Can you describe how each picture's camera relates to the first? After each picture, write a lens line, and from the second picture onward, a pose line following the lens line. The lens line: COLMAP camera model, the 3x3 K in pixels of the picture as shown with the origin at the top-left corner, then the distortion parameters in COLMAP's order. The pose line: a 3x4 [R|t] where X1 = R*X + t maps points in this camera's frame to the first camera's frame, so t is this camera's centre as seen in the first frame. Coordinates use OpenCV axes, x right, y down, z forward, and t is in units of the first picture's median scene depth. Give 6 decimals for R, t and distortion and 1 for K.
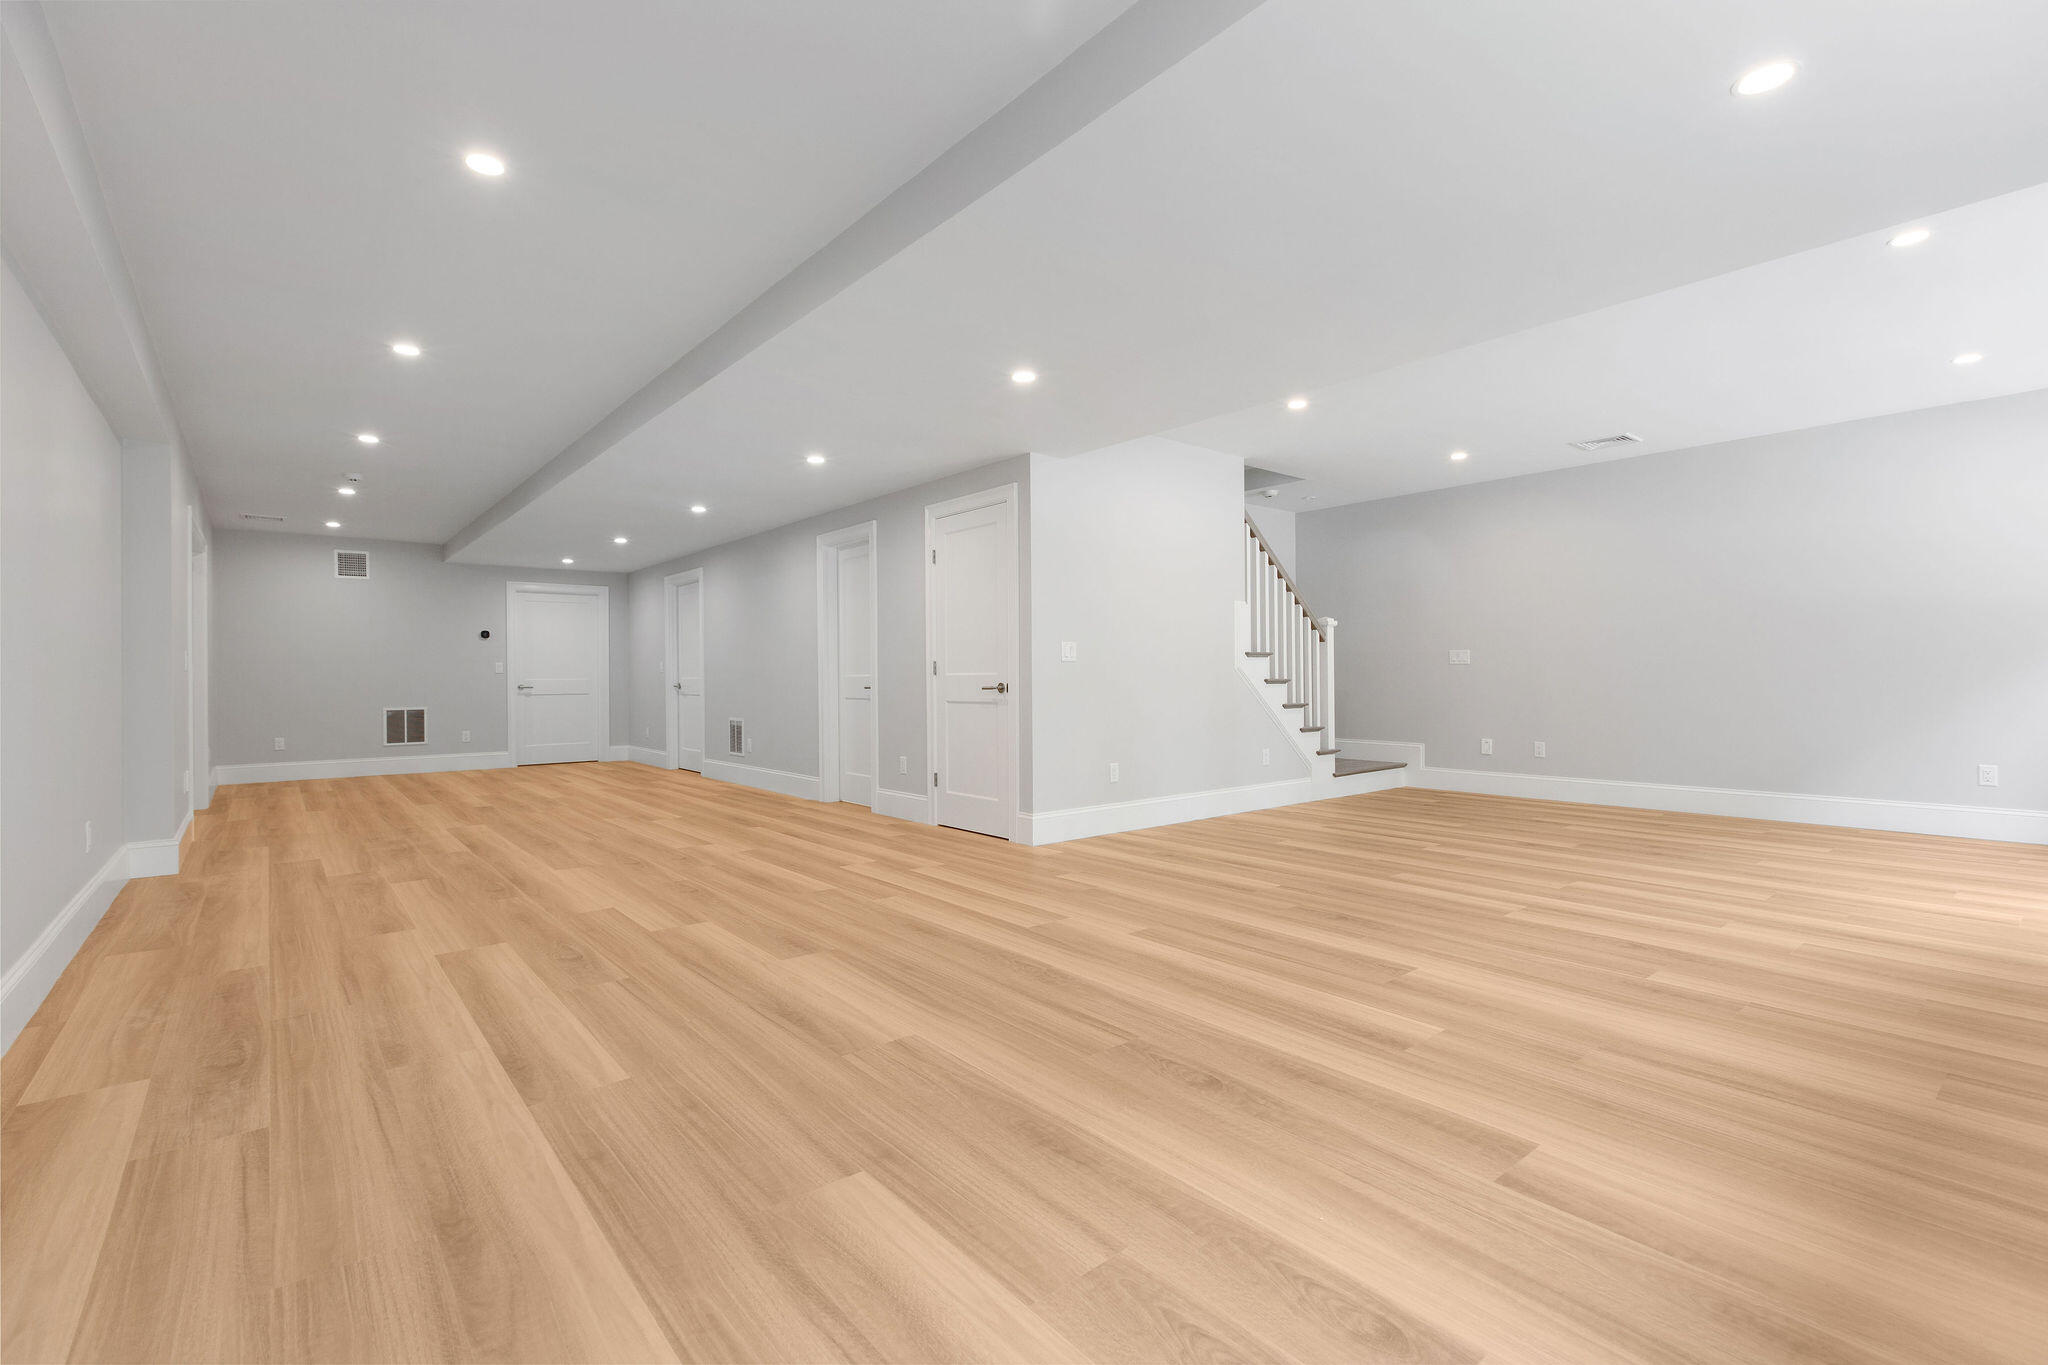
lens RADIAL K [[915.8, 0, 1022.6], [0, 915.8, 677.6], [0, 0, 1]] dist [-0.002924, -0.000142]
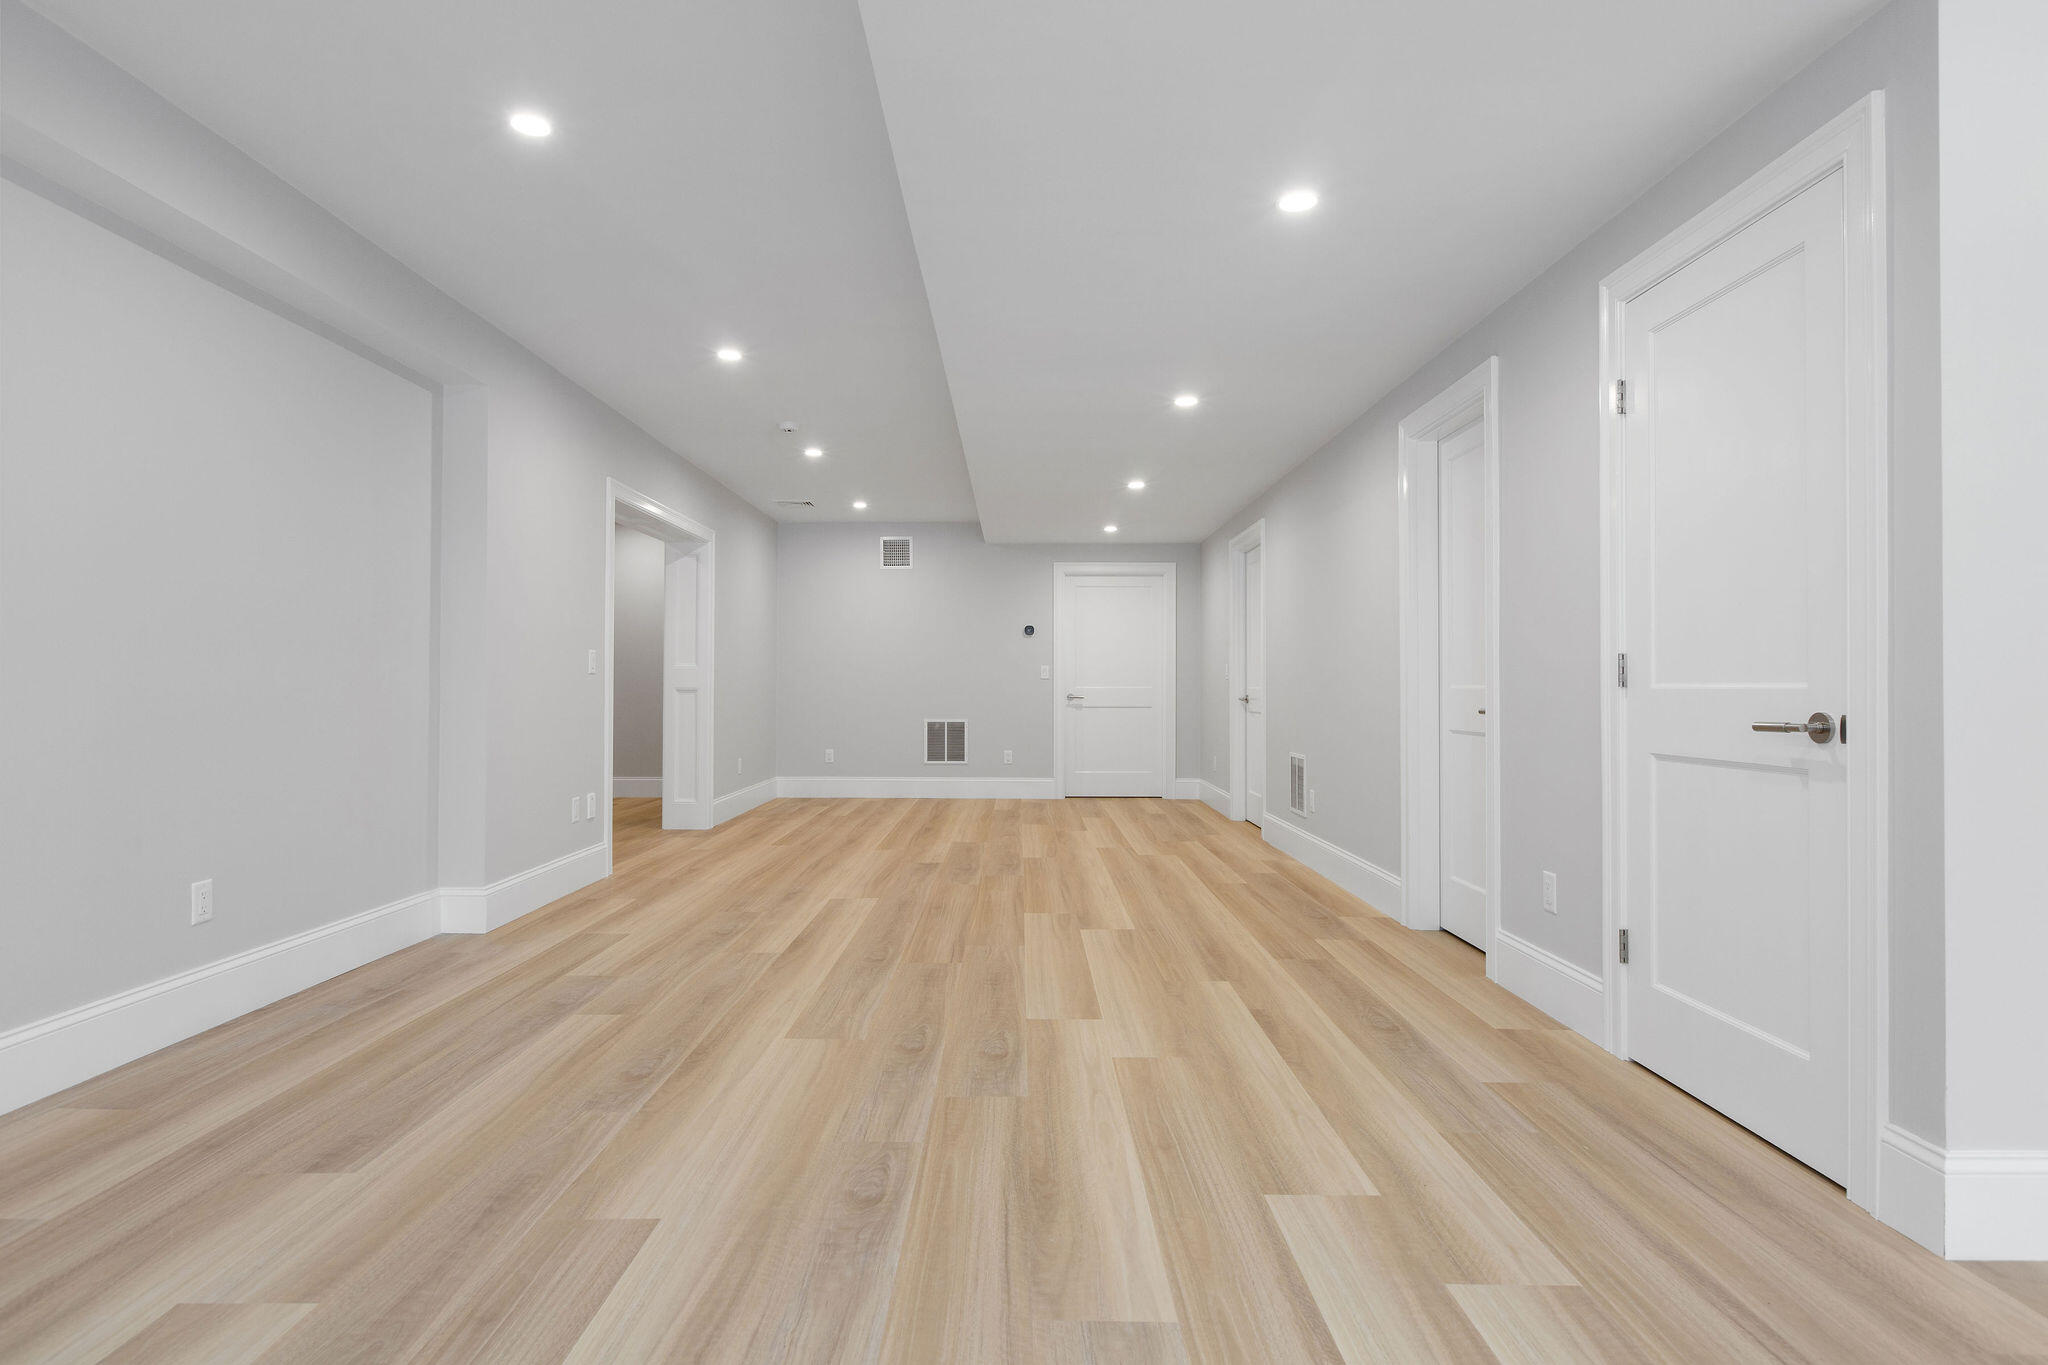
lens RADIAL K [[1053.8, 0, 1014.7], [0, 1053.8, 677.0], [0, 0, 1]] dist [-0.008247, 0.001796]
pose [[0.764663, 0.003806, -0.644419, -0.001054], [-0.009148, 0.999946, -0.004949, -0.001848], [0.644365, 0.009679, 0.764657, 0.309789]]
